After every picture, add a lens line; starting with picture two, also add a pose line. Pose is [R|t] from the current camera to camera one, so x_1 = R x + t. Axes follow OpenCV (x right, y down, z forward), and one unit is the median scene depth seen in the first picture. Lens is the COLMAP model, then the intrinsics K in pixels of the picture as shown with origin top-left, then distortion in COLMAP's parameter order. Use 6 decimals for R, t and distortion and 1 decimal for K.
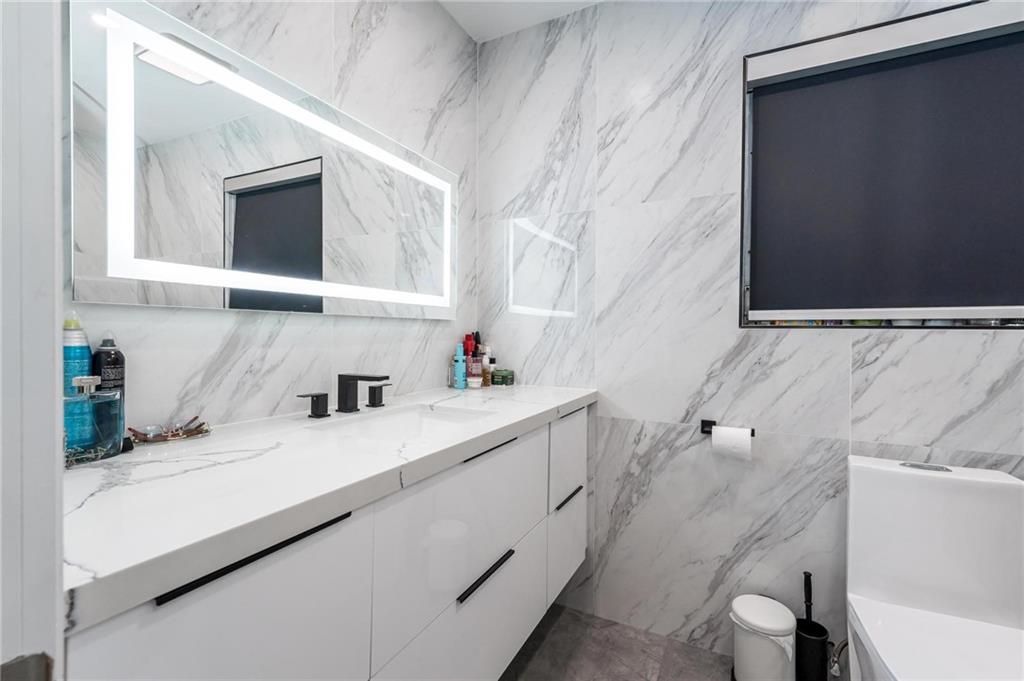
lens RADIAL K [[465.4, 0, 503.6], [0, 465.4, 335.5], [0, 0, 1]] dist [0.003628, 0.000149]
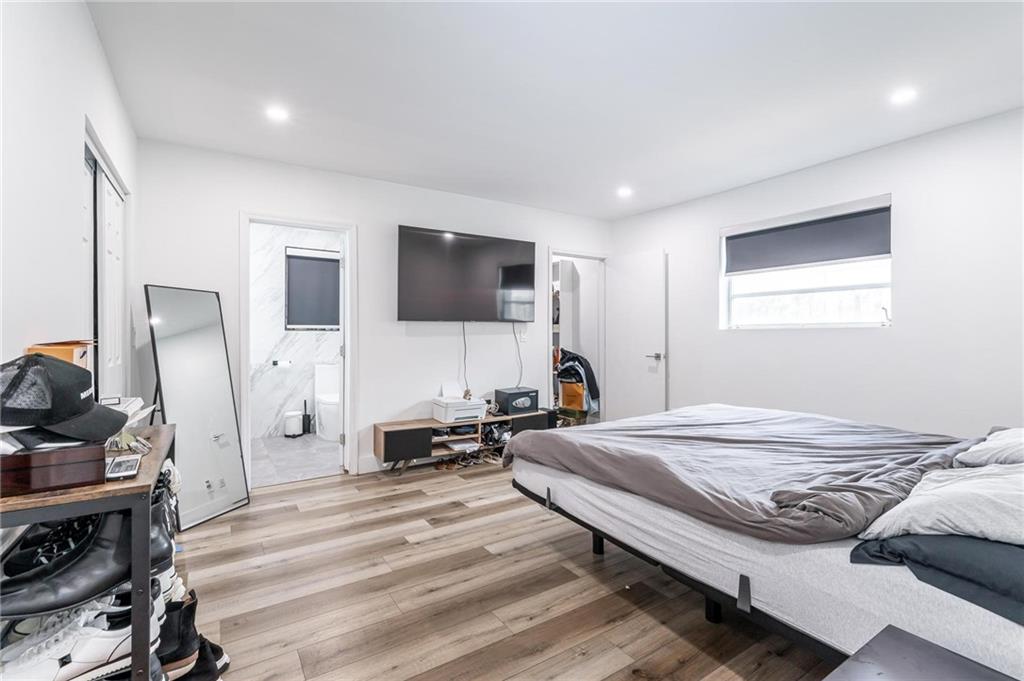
lens RADIAL K [[465.4, 0, 513.5], [0, 465.4, 332.5], [0, 0, 1]] dist [0.003628, 0.000149]
pose [[0.493293, -0.008095, 0.869826, -1.488619], [0.009764, 0.999945, 0.003769, -0.000259], [-0.869809, 0.006633, 0.493345, -1.926134]]
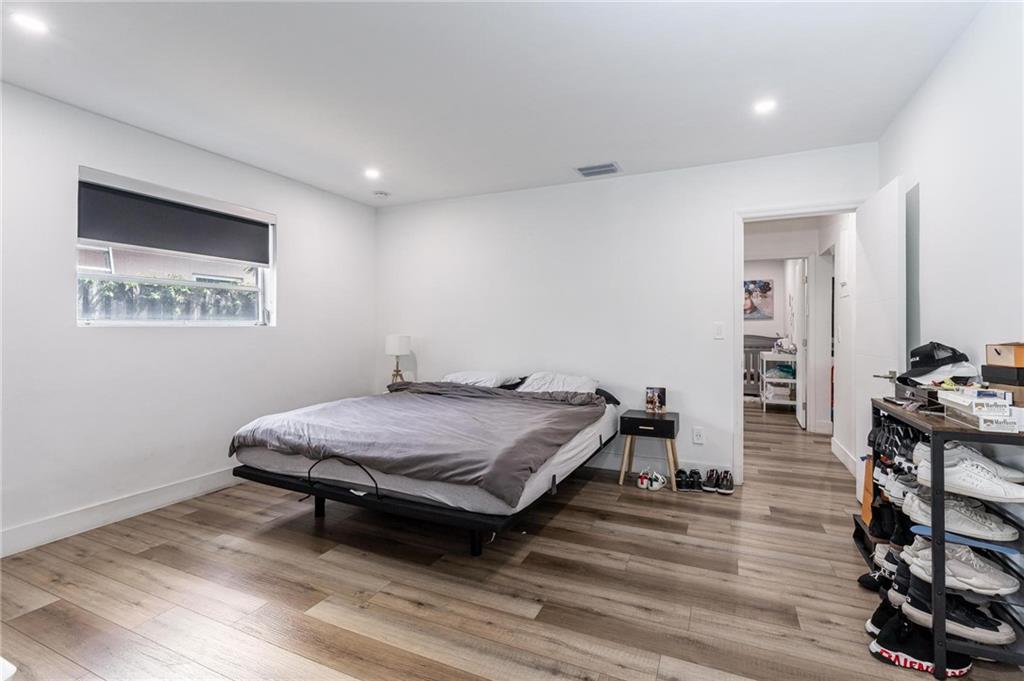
lens RADIAL K [[465.4, 0, 515.3], [0, 465.4, 335.2], [0, 0, 1]] dist [0.003628, 0.000149]
pose [[-0.998297, -0.013906, -0.056647, 1.082953], [-0.014706, 0.999798, 0.013734, -0.005051], [0.056444, 0.014544, -0.998300, 1.712107]]
